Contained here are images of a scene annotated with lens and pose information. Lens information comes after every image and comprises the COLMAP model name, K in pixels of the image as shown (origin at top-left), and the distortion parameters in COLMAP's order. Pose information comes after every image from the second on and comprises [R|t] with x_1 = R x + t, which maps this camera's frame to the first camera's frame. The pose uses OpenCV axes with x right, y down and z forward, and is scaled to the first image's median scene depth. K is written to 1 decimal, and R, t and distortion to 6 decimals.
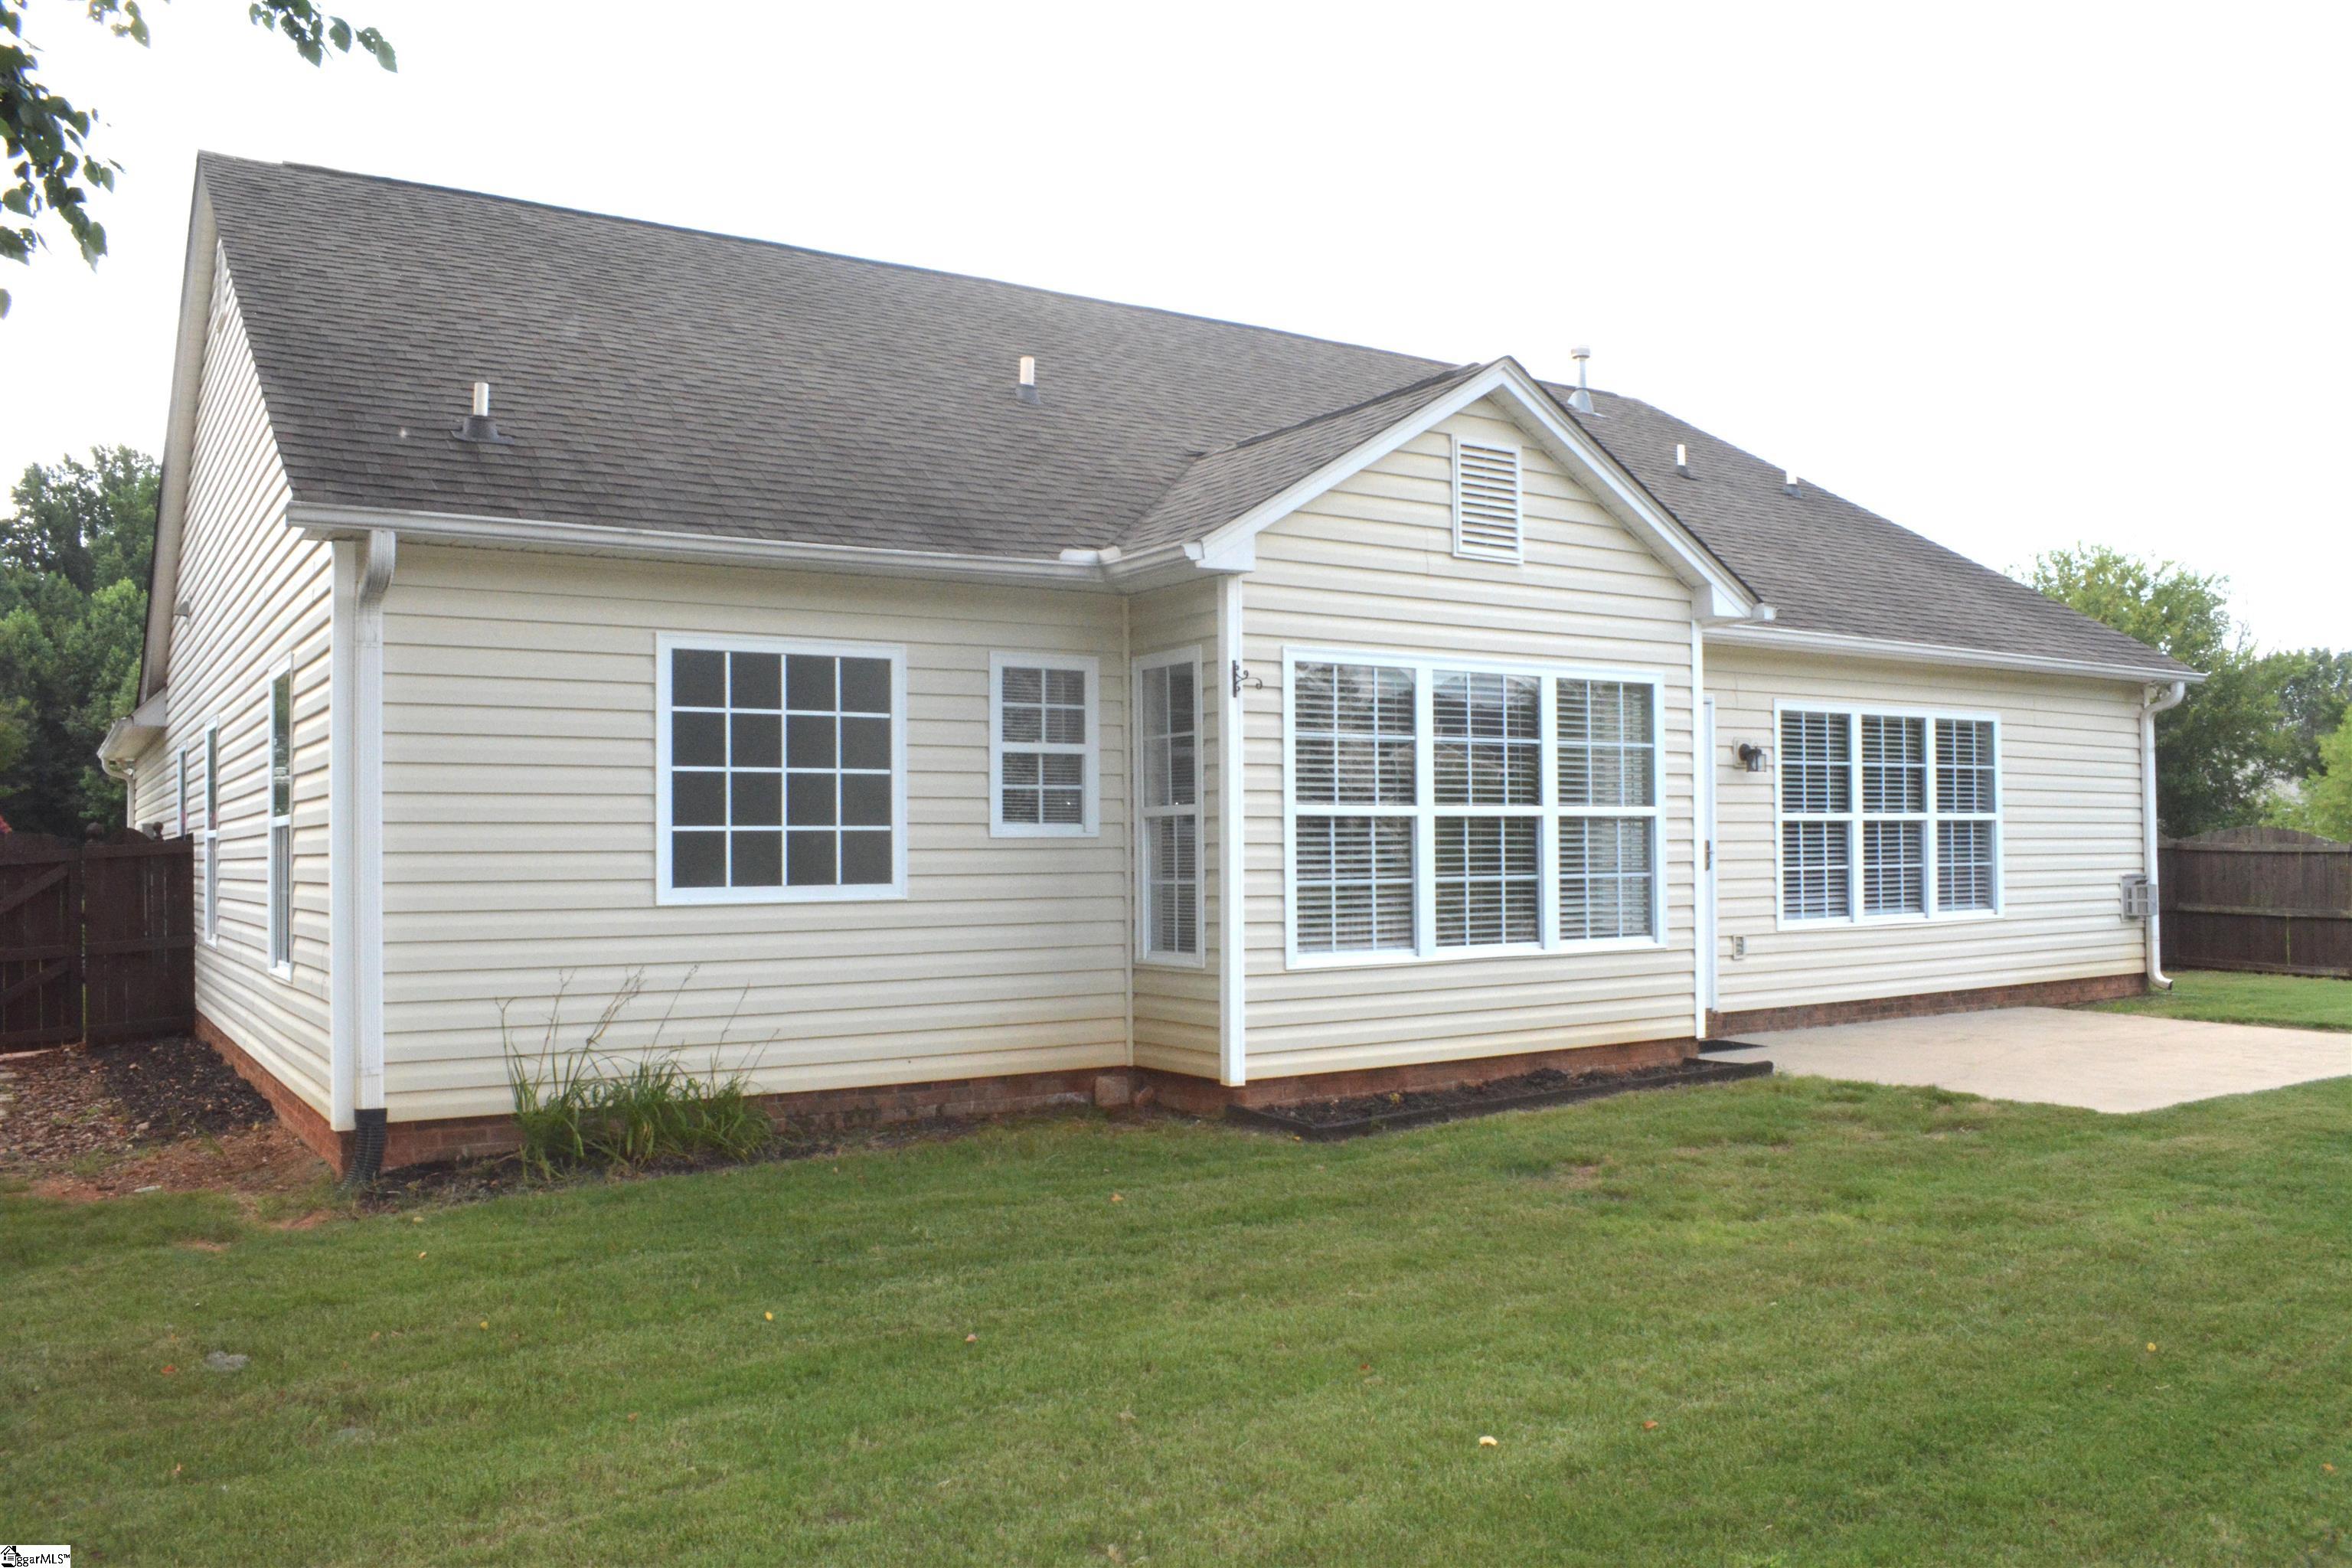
lens RADIAL K [[1830.4, 0, 1203.4], [0, 1830.4, 804.4], [0, 0, 1]] dist [-0.095279, 0.015607]
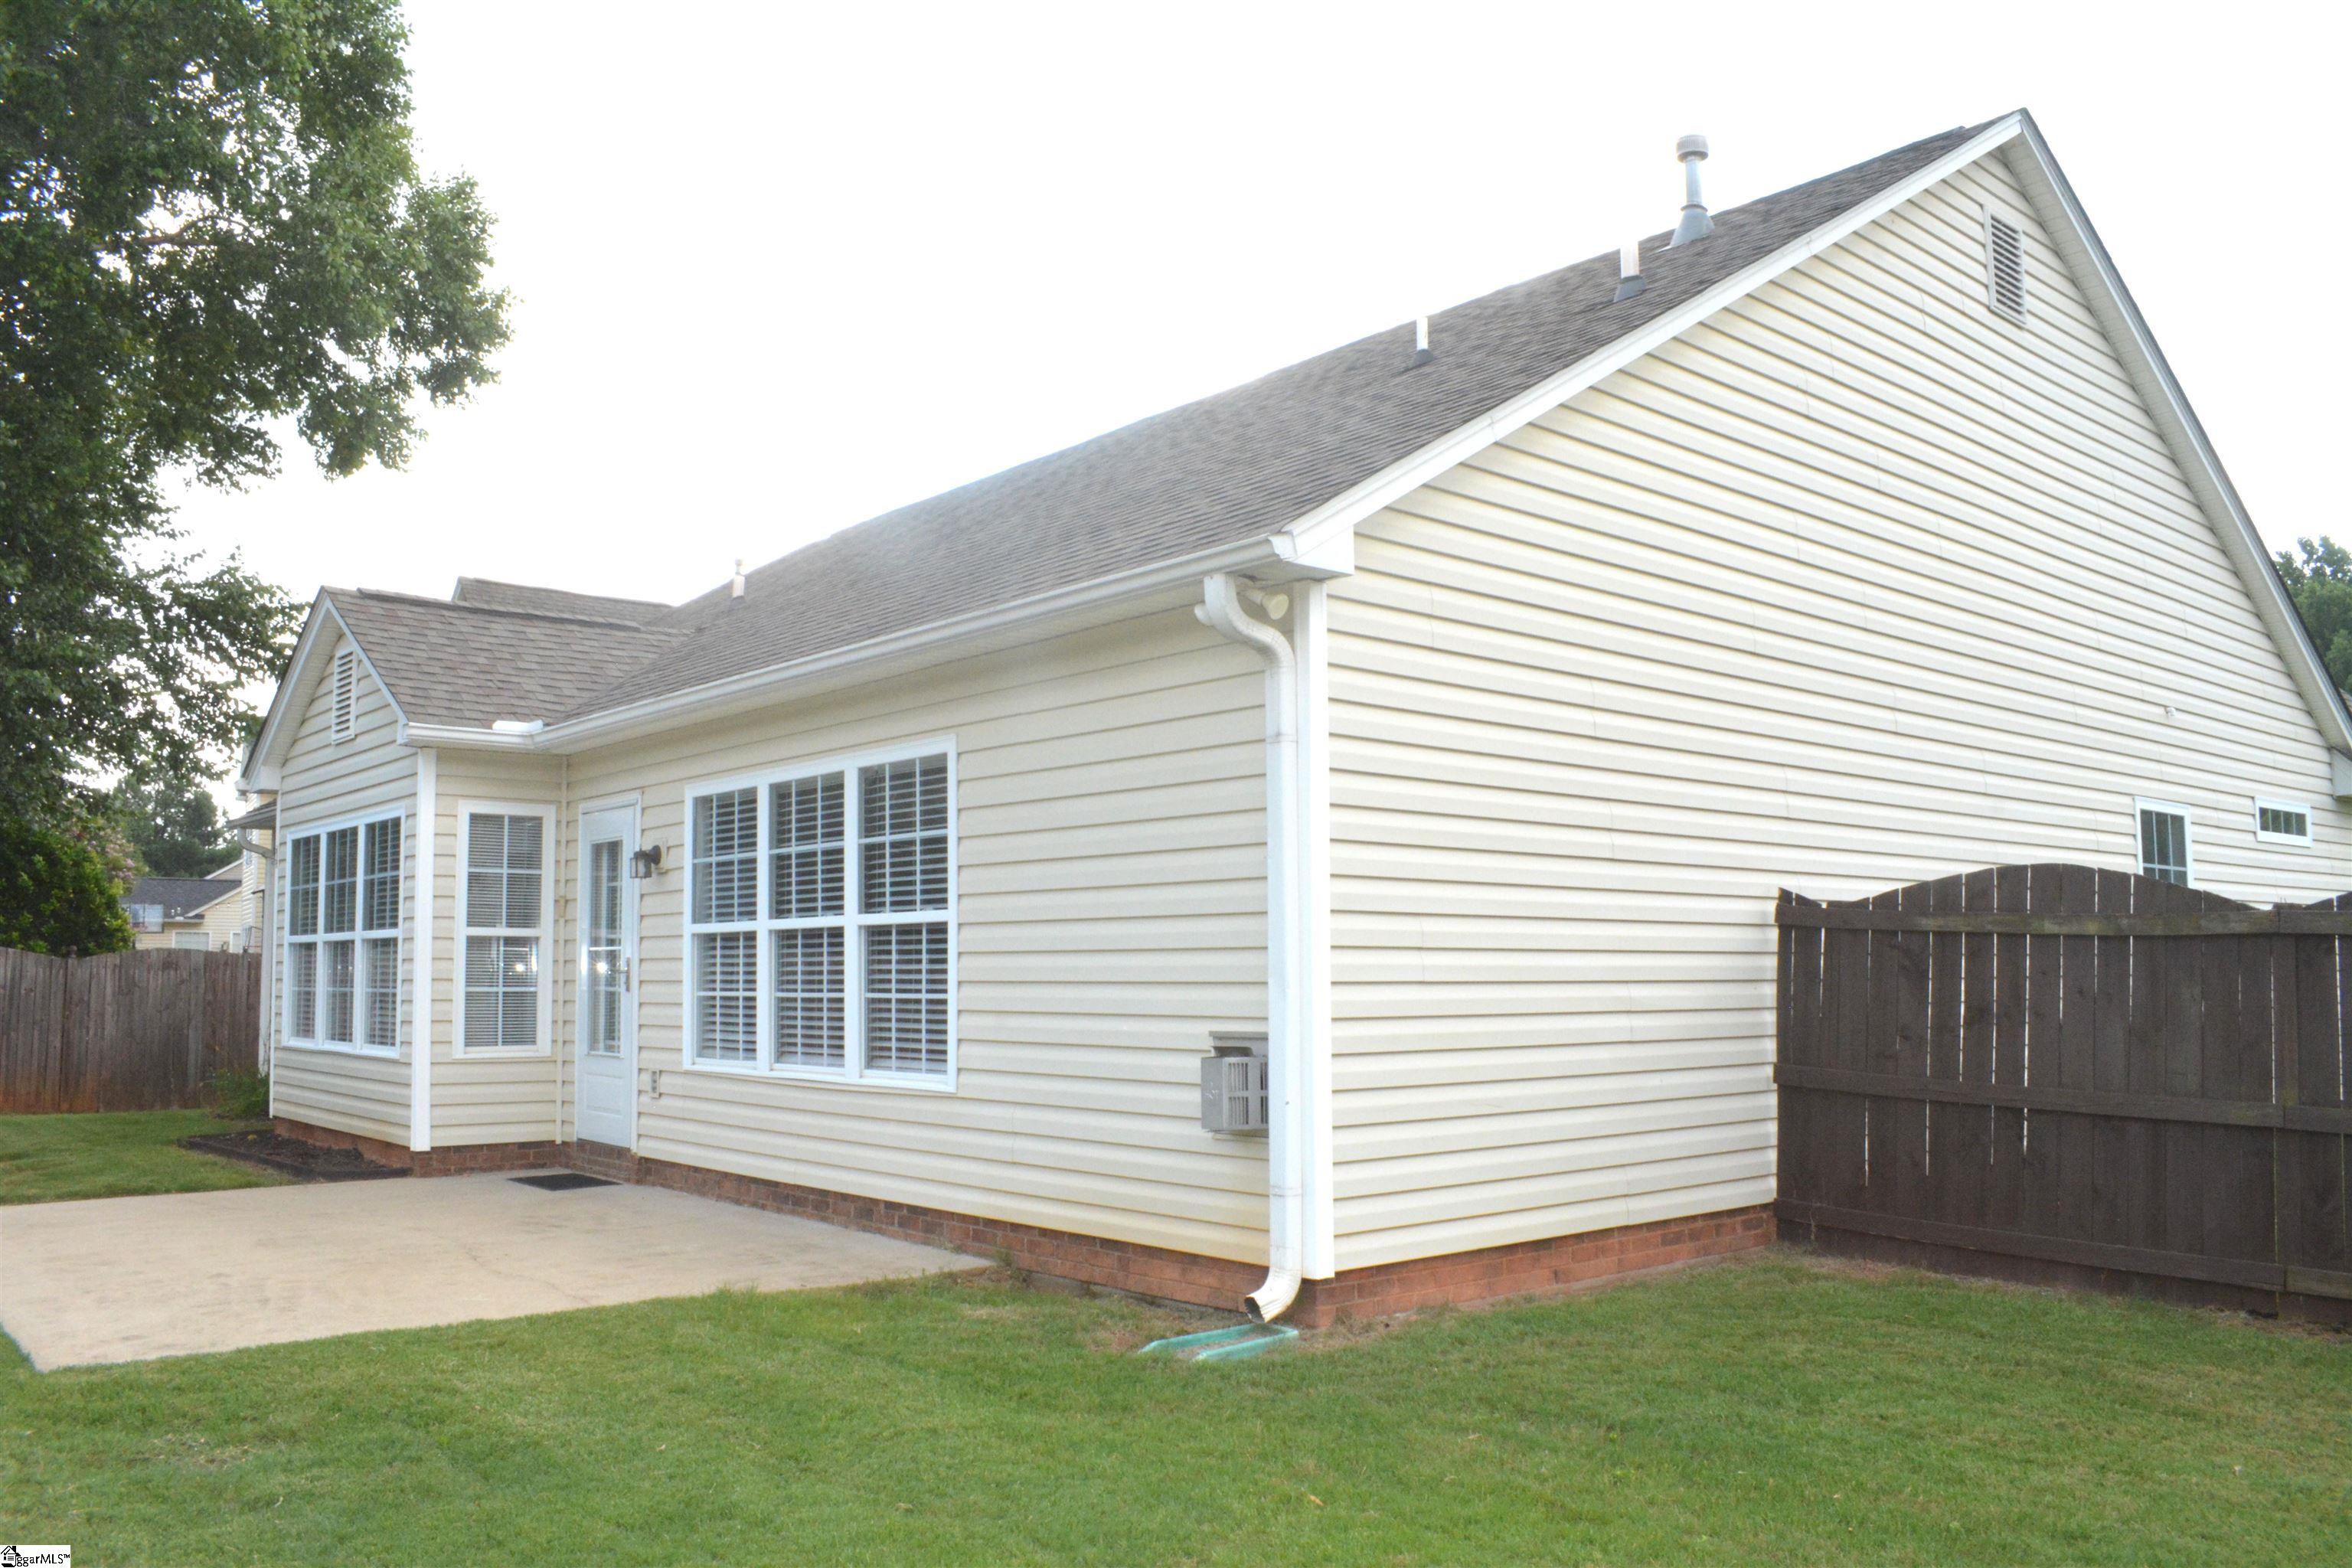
lens RADIAL K [[1830.4, 0, 1176.4], [0, 1830.4, 785.4], [0, 0, 1]] dist [-0.095279, 0.015607]
pose [[0.123939, -0.085630, -0.988588, 1.520707], [0.039557, 0.995904, -0.081304, 0.023078], [0.991501, -0.029029, 0.126819, 1.463941]]
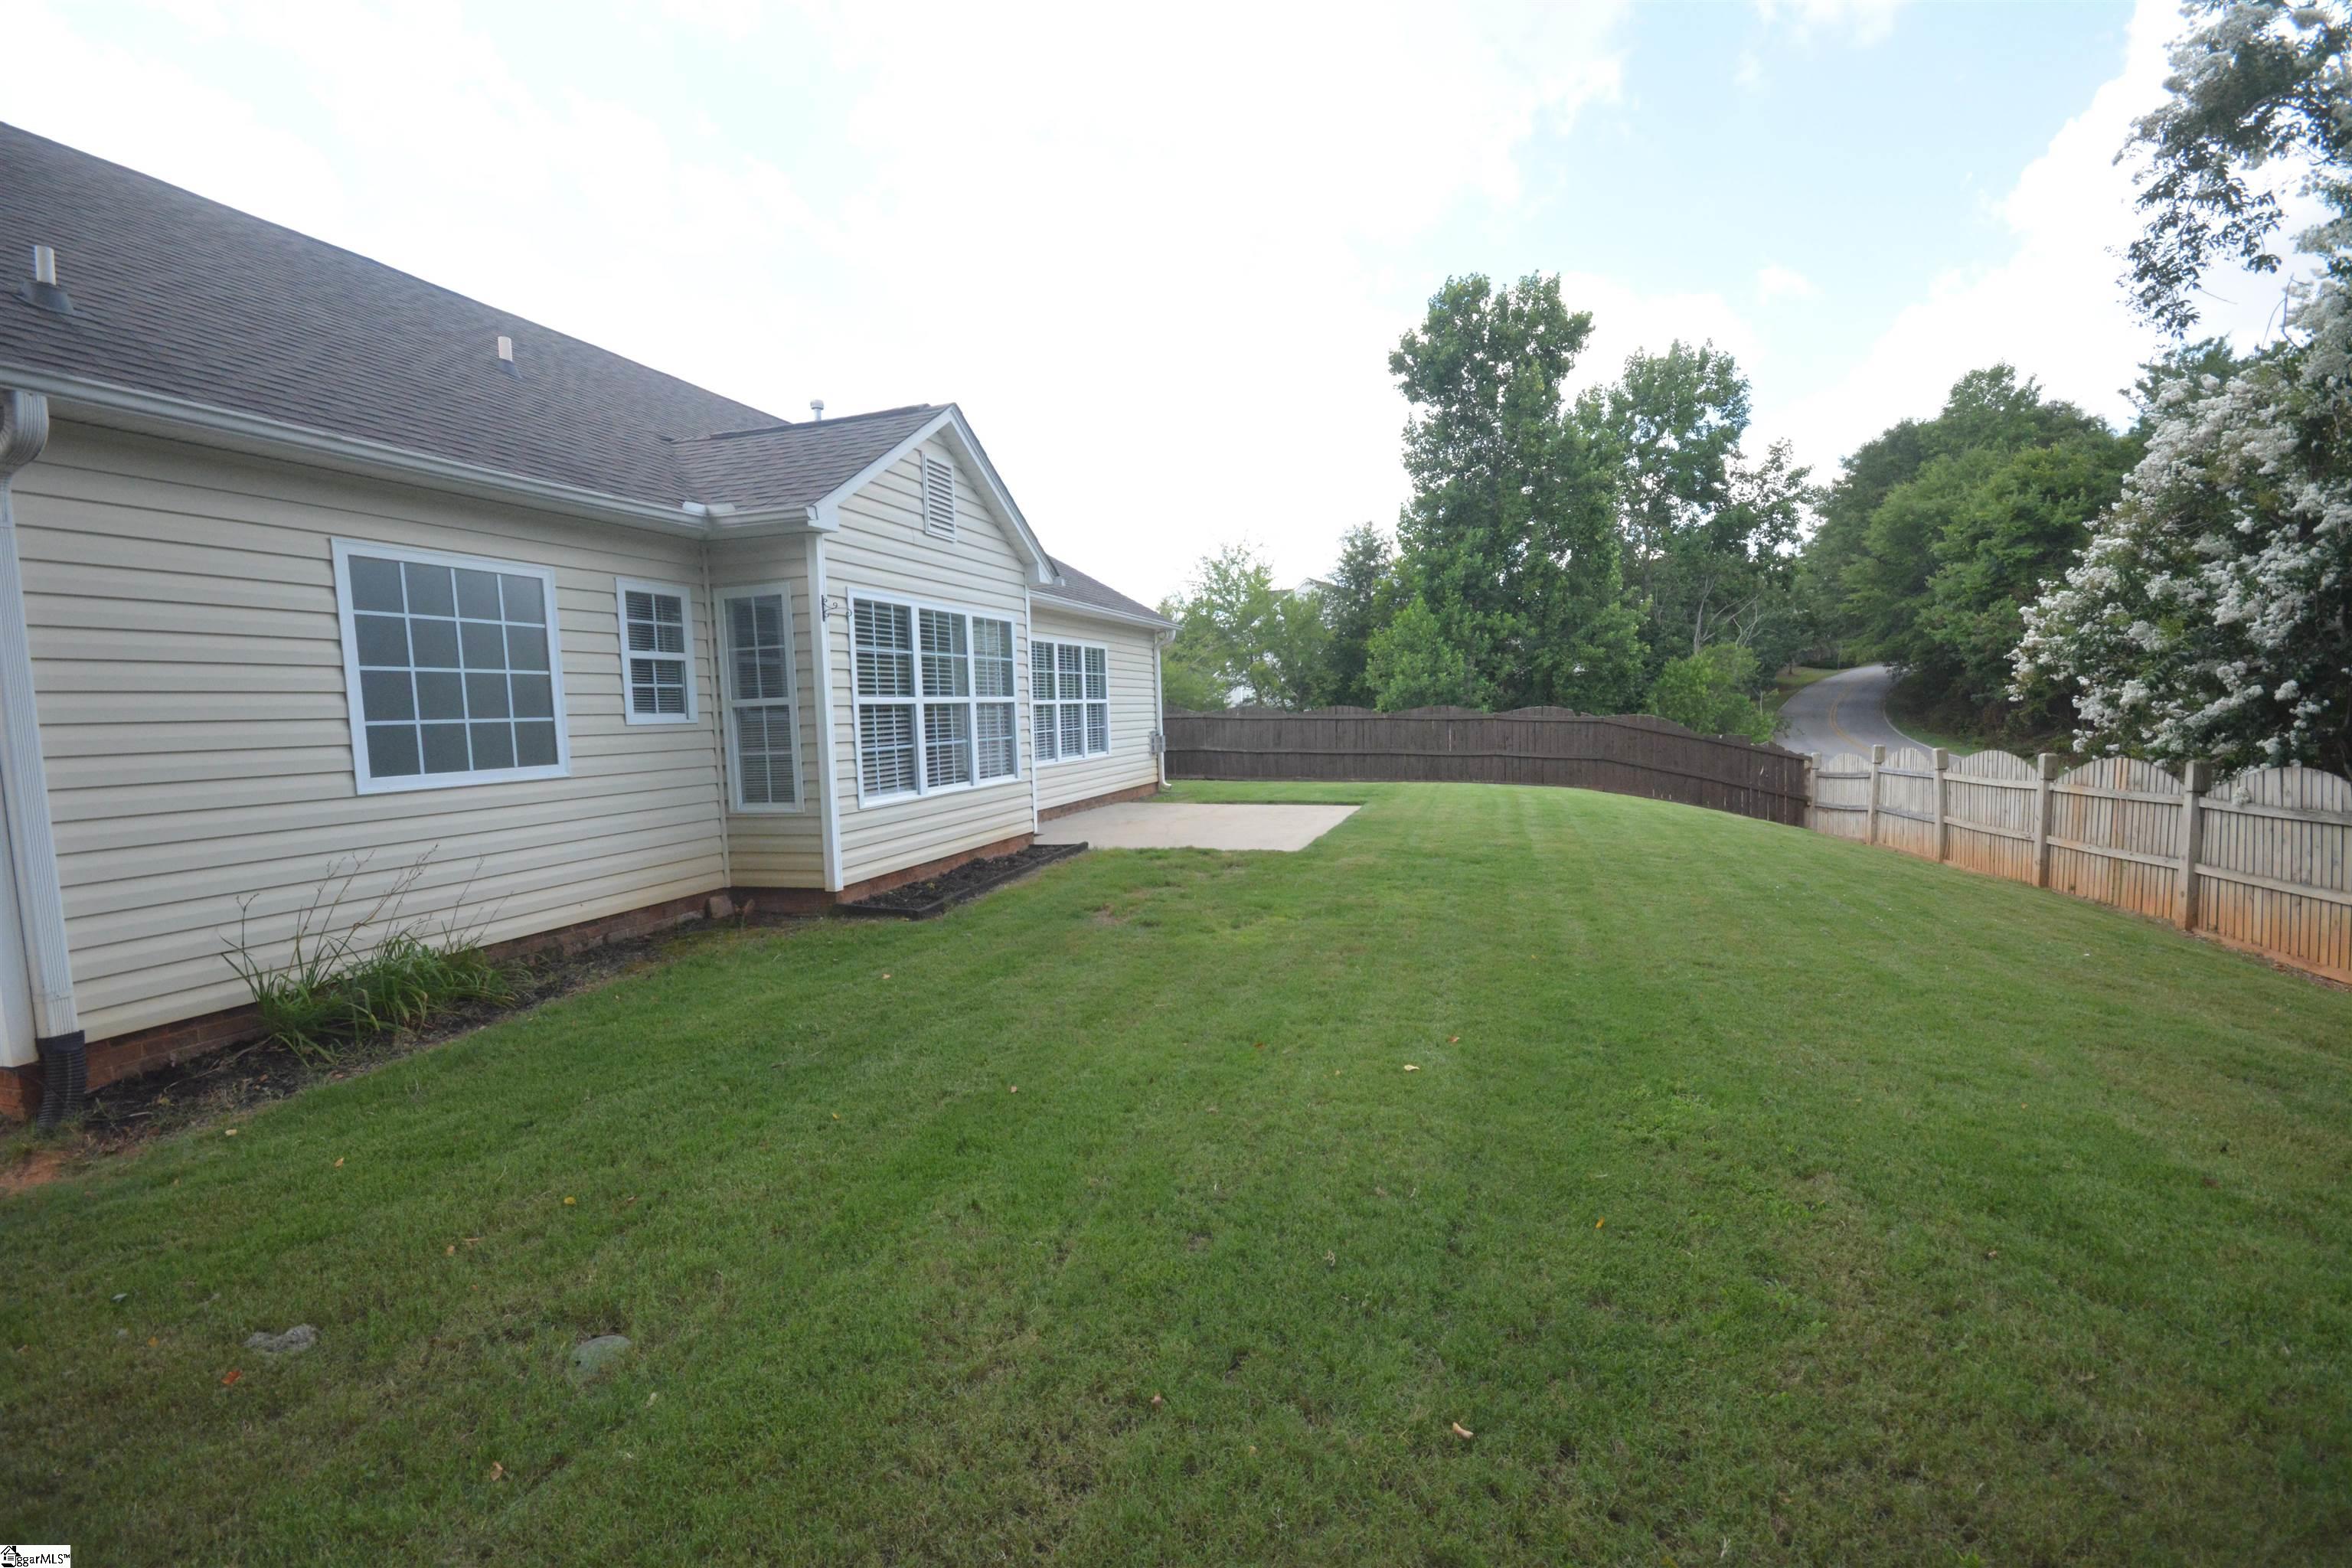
lens RADIAL K [[1043.2, 0, 1180.4], [0, 1043.2, 801.1], [0, 0, 1]] dist [0.008278, -0.009511]
pose [[0.771982, -0.071522, 0.631608, -0.271517], [0.008428, 0.994714, 0.102339, -0.000453], [-0.635589, -0.073681, 0.768504, 0.175581]]
